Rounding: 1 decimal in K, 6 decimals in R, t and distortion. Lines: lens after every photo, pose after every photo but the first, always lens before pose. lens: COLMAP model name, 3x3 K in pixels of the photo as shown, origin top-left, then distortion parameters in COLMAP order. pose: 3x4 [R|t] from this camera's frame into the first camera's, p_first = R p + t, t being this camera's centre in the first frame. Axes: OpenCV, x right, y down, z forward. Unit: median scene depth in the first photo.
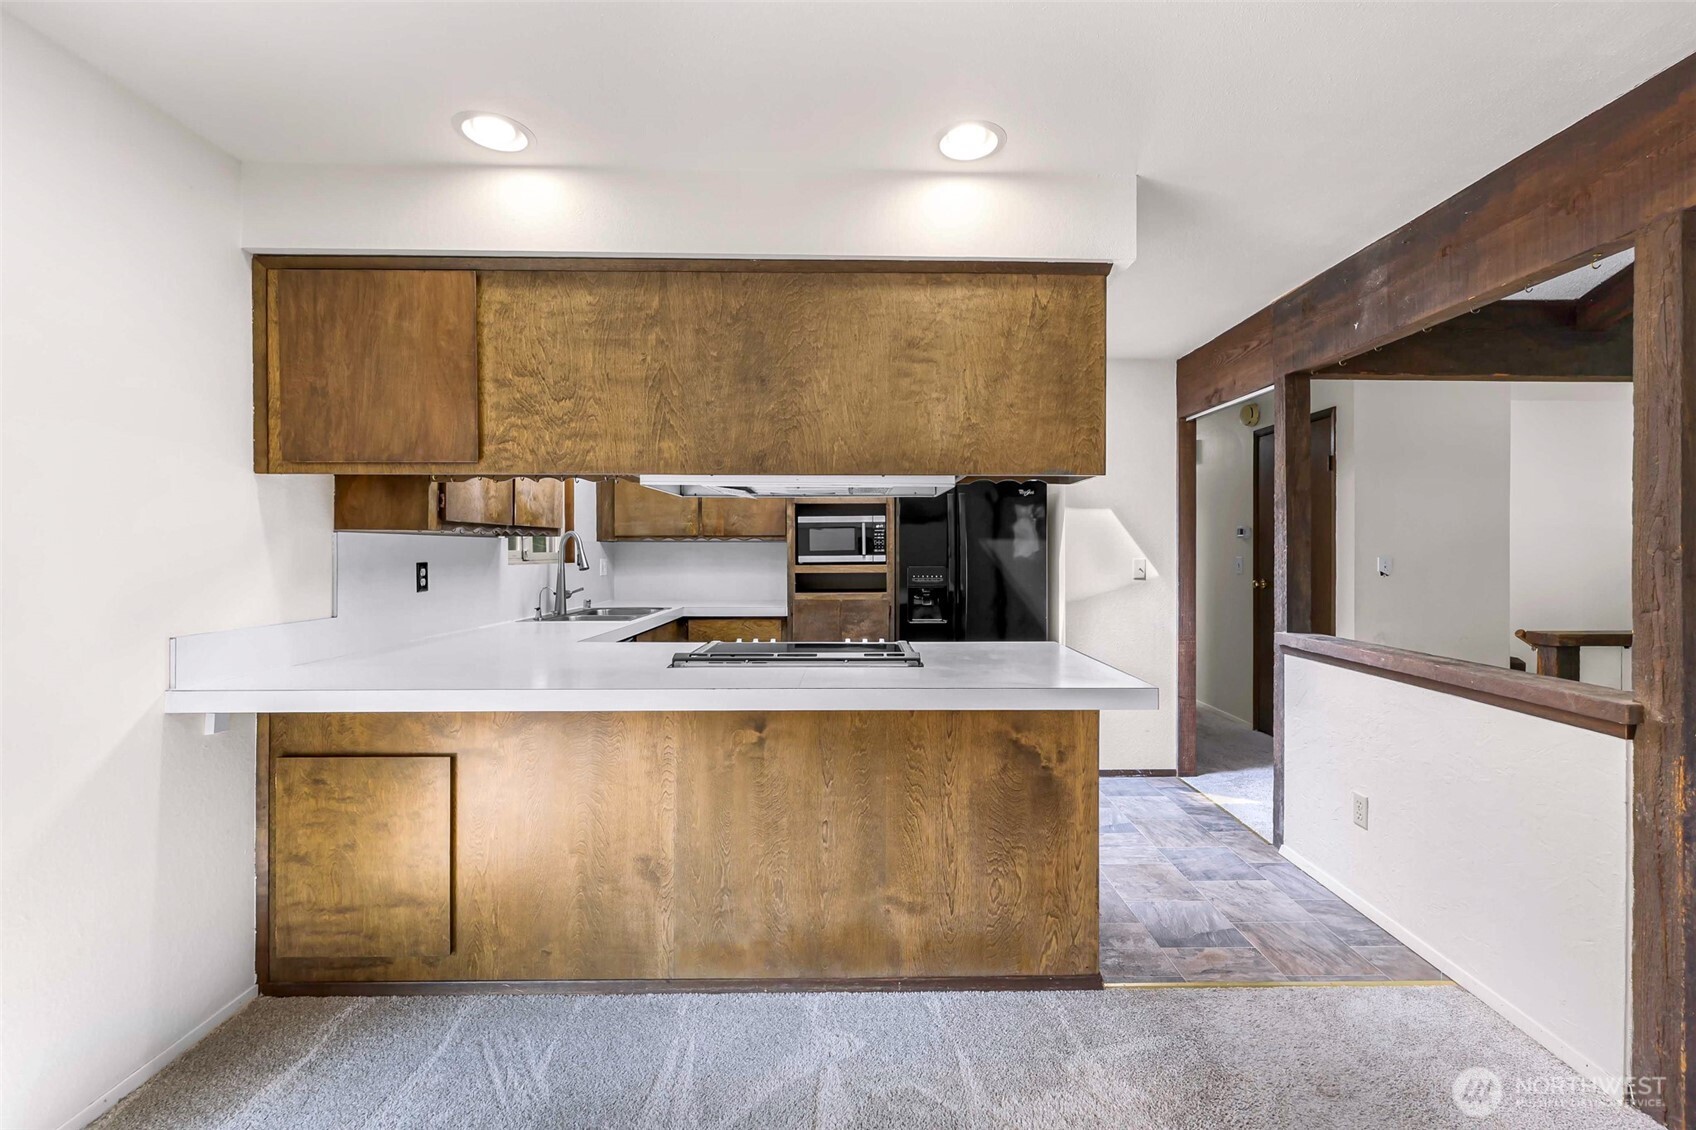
lens RADIAL K [[719.5, 0, 864.9], [0, 719.5, 553.9], [0, 0, 1]] dist [0.003284, 0.000074]
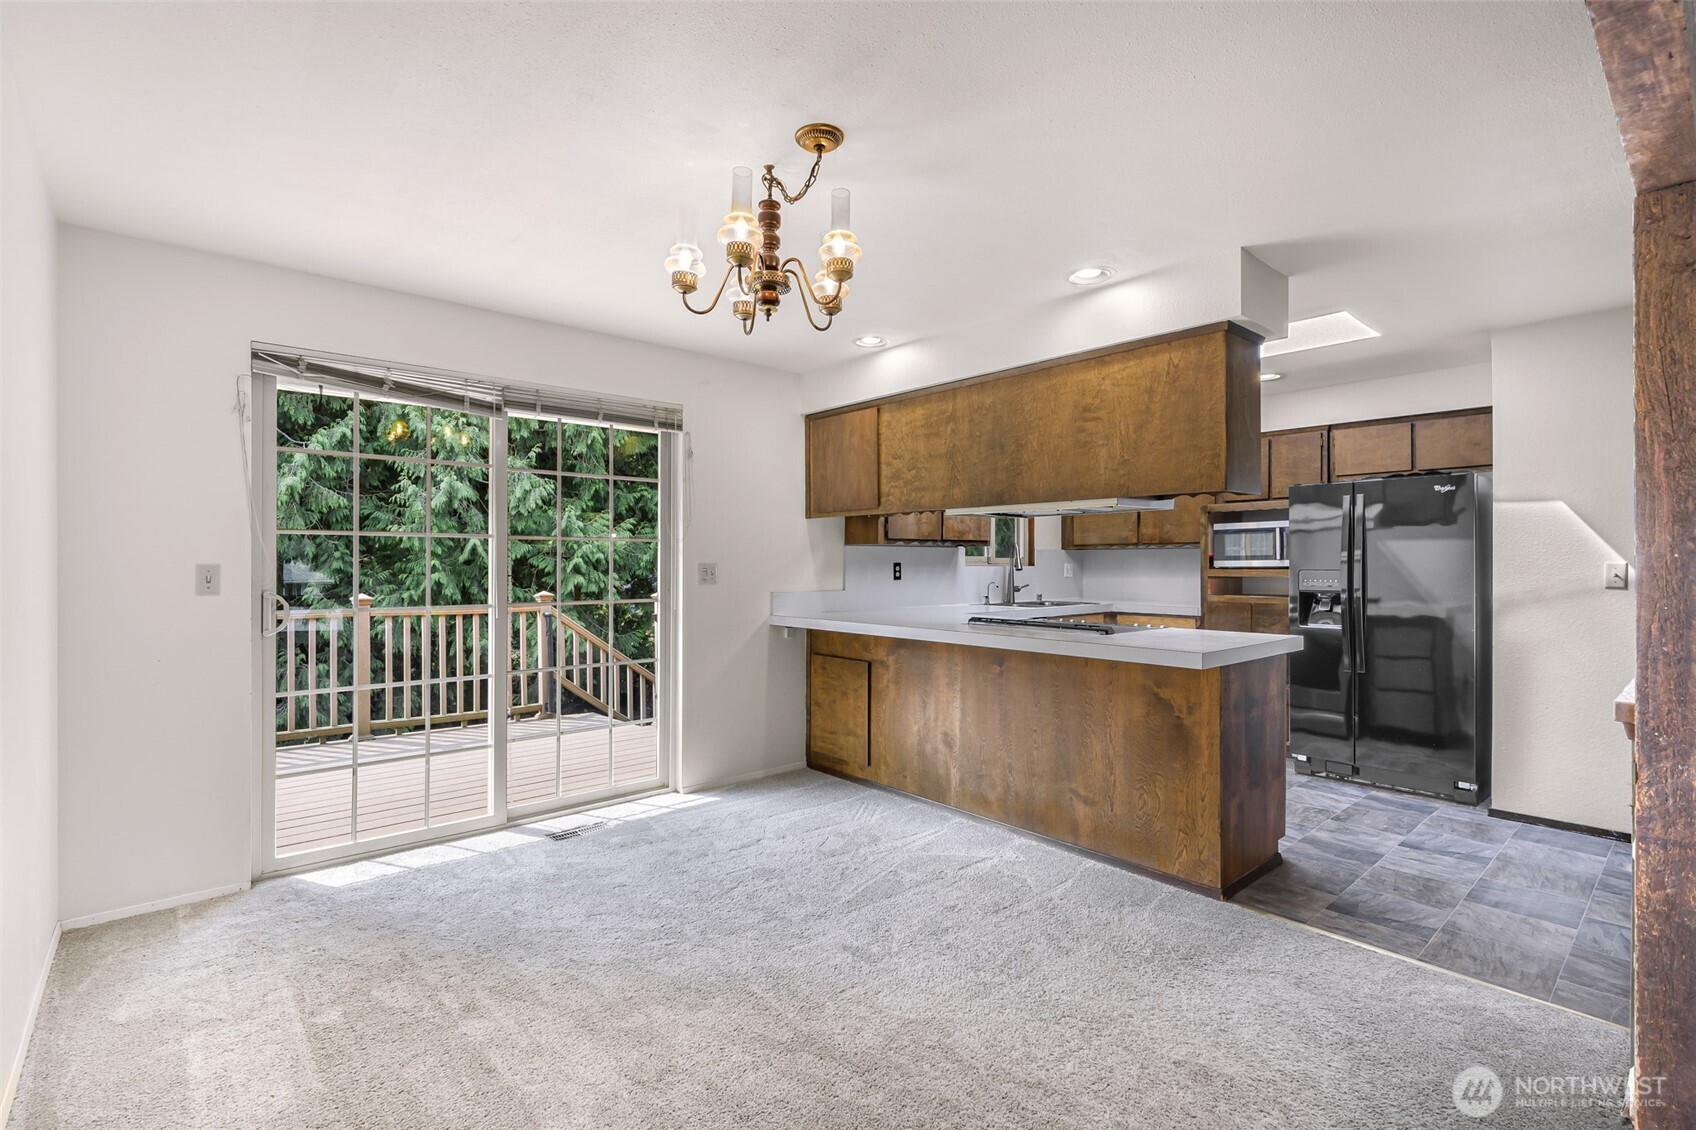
lens RADIAL K [[774.1, 0, 830.6], [0, 774.1, 561.0], [0, 0, 1]] dist [0.001831, 0.000119]
pose [[0.637046, -0.001447, -0.770825, 0.934007], [-0.003186, 0.999985, -0.004510, 0.022035], [0.770819, 0.005329, 0.637032, -0.381949]]
